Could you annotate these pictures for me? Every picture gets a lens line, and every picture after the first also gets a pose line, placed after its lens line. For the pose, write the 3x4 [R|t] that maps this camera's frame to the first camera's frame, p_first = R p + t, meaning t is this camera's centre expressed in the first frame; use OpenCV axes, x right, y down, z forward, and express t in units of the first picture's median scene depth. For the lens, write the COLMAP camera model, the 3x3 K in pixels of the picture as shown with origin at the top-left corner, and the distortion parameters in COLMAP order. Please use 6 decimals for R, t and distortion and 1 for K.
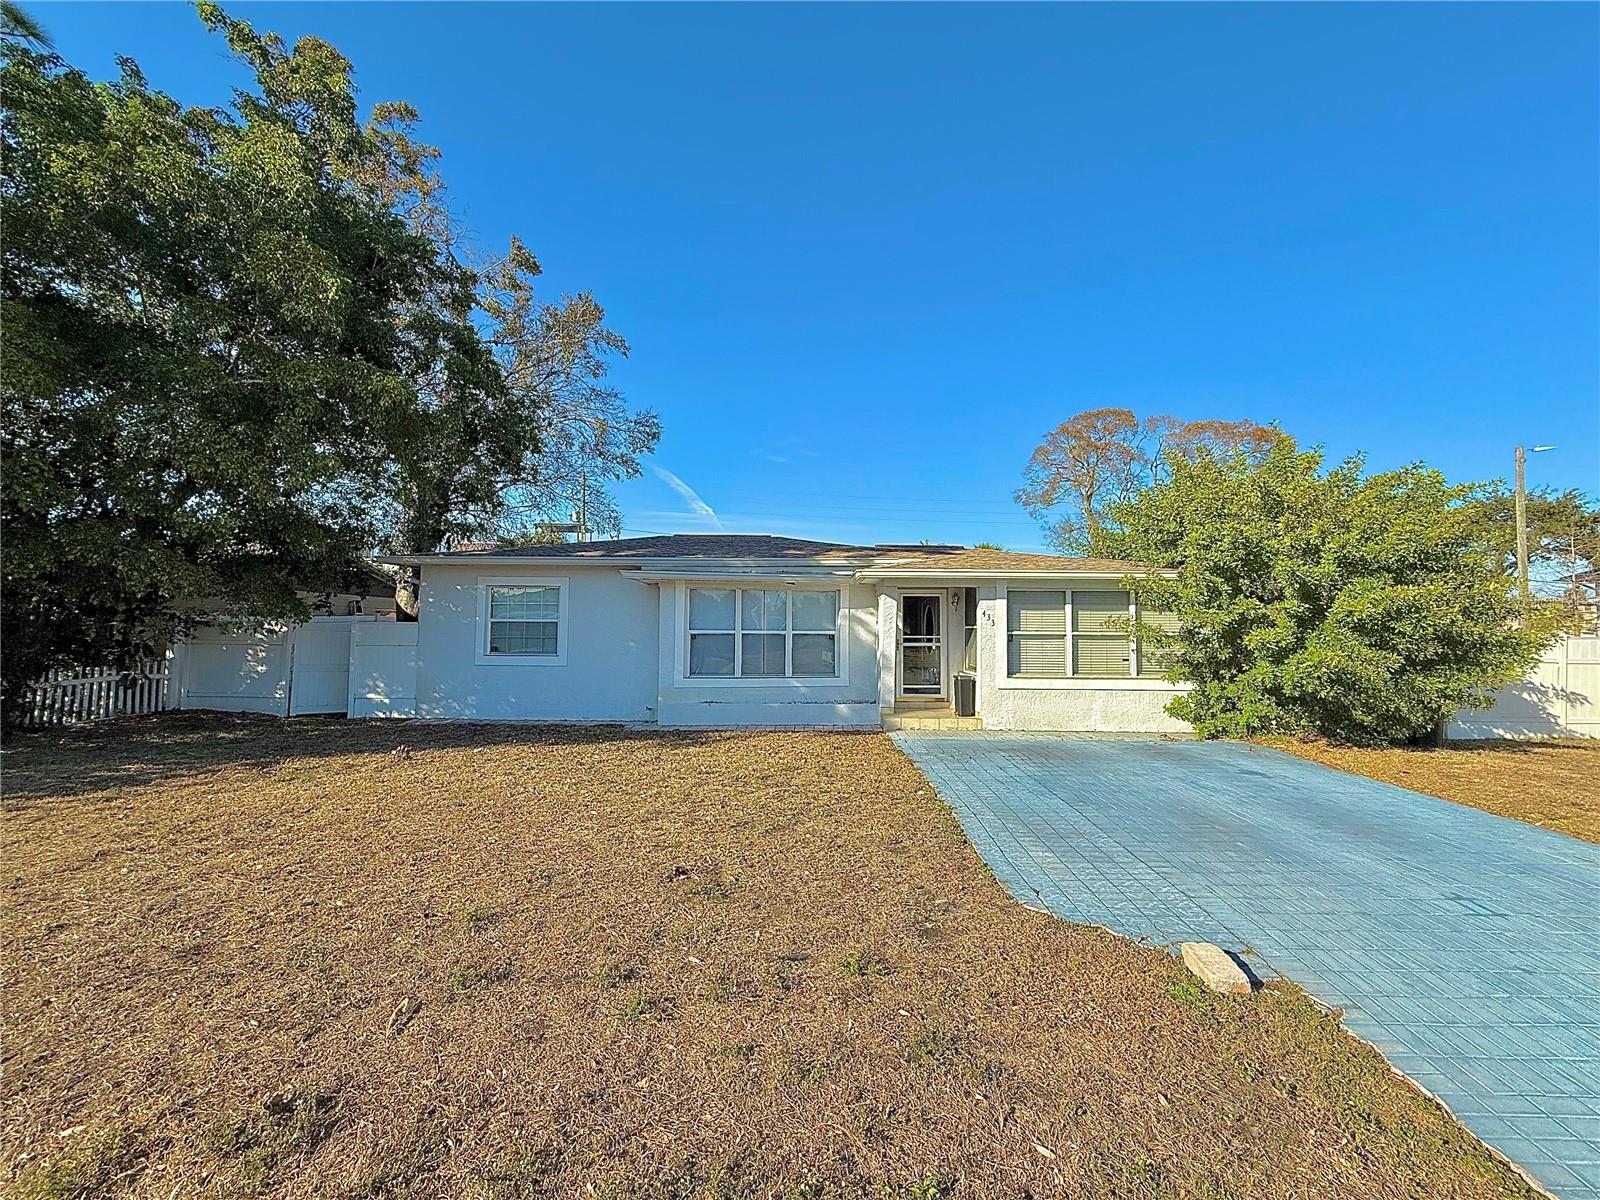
lens RADIAL K [[641.0, 0, 798.4], [0, 641.0, 602.9], [0, 0, 1]] dist [-0.000351, 0.000009]
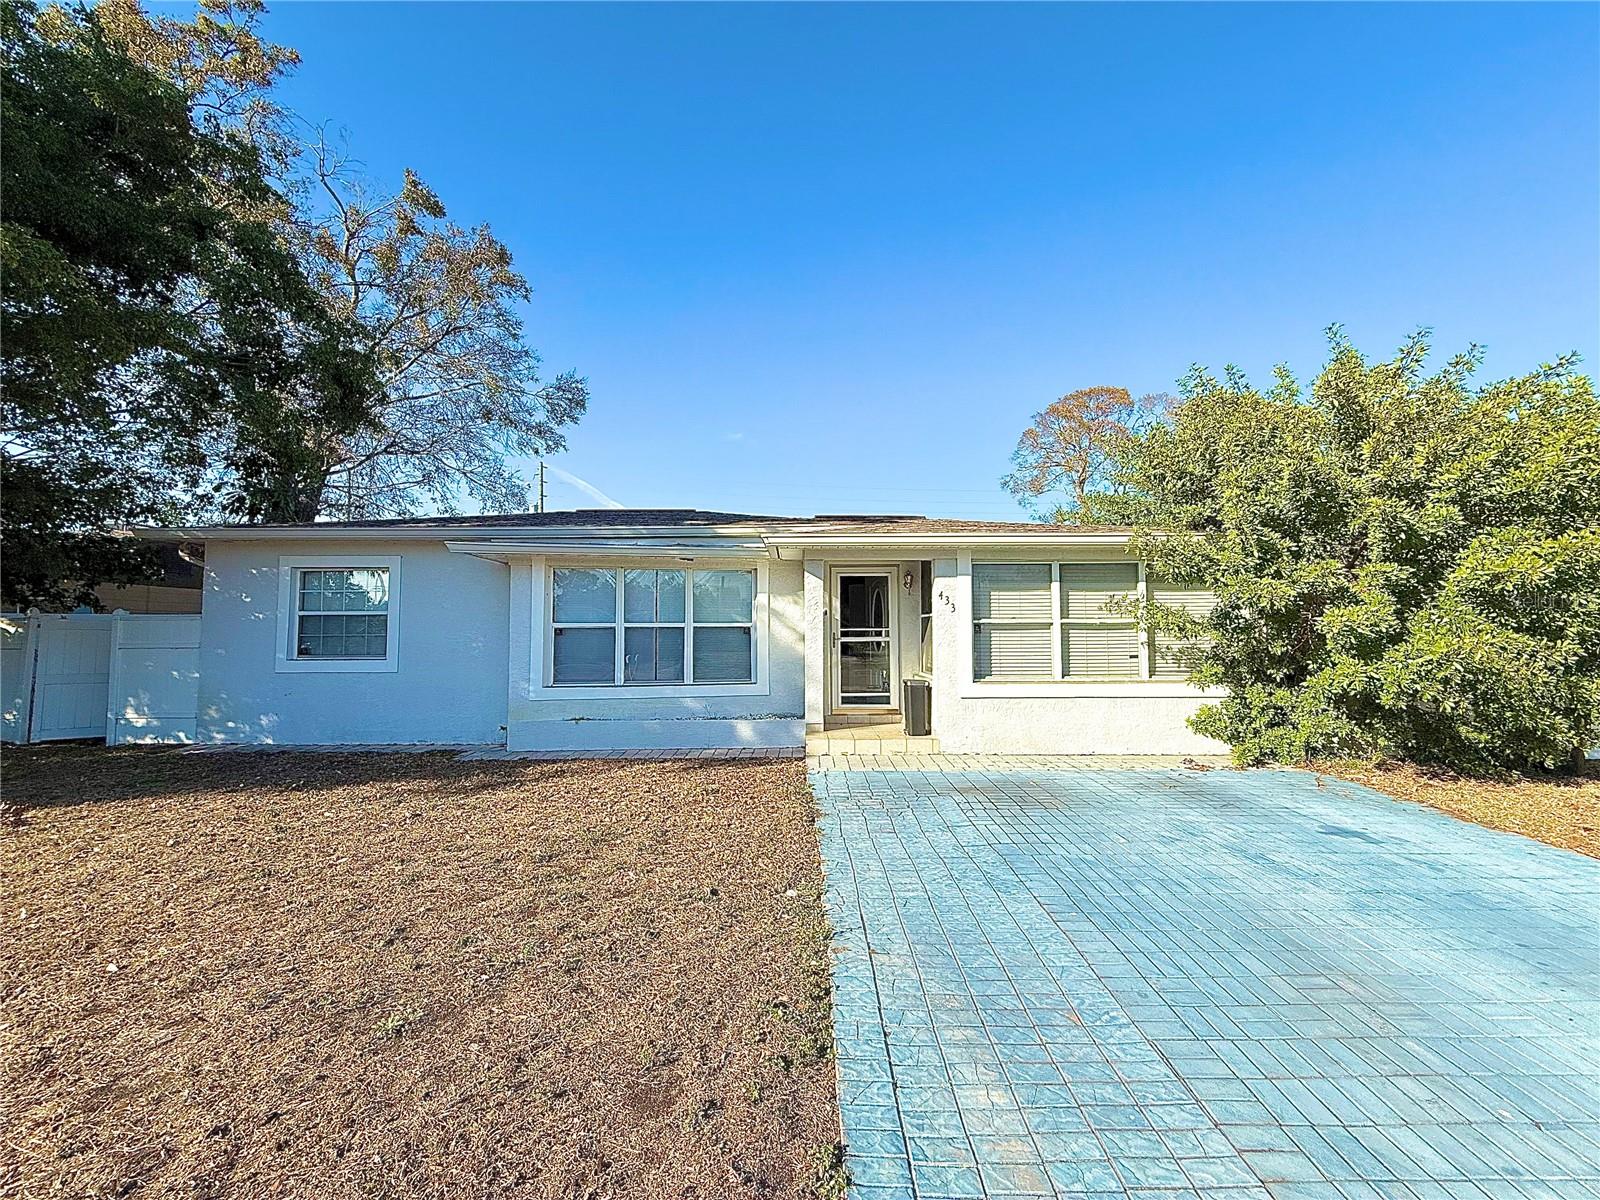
lens RADIAL K [[641.0, 0, 802.3], [0, 641.0, 599.1], [0, 0, 1]] dist [-0.000351, 0.000009]
pose [[0.999874, -0.009561, 0.012663, 0.121478], [0.009683, 0.999907, -0.009574, 0.026534], [-0.012570, 0.009696, 0.999874, 0.268462]]
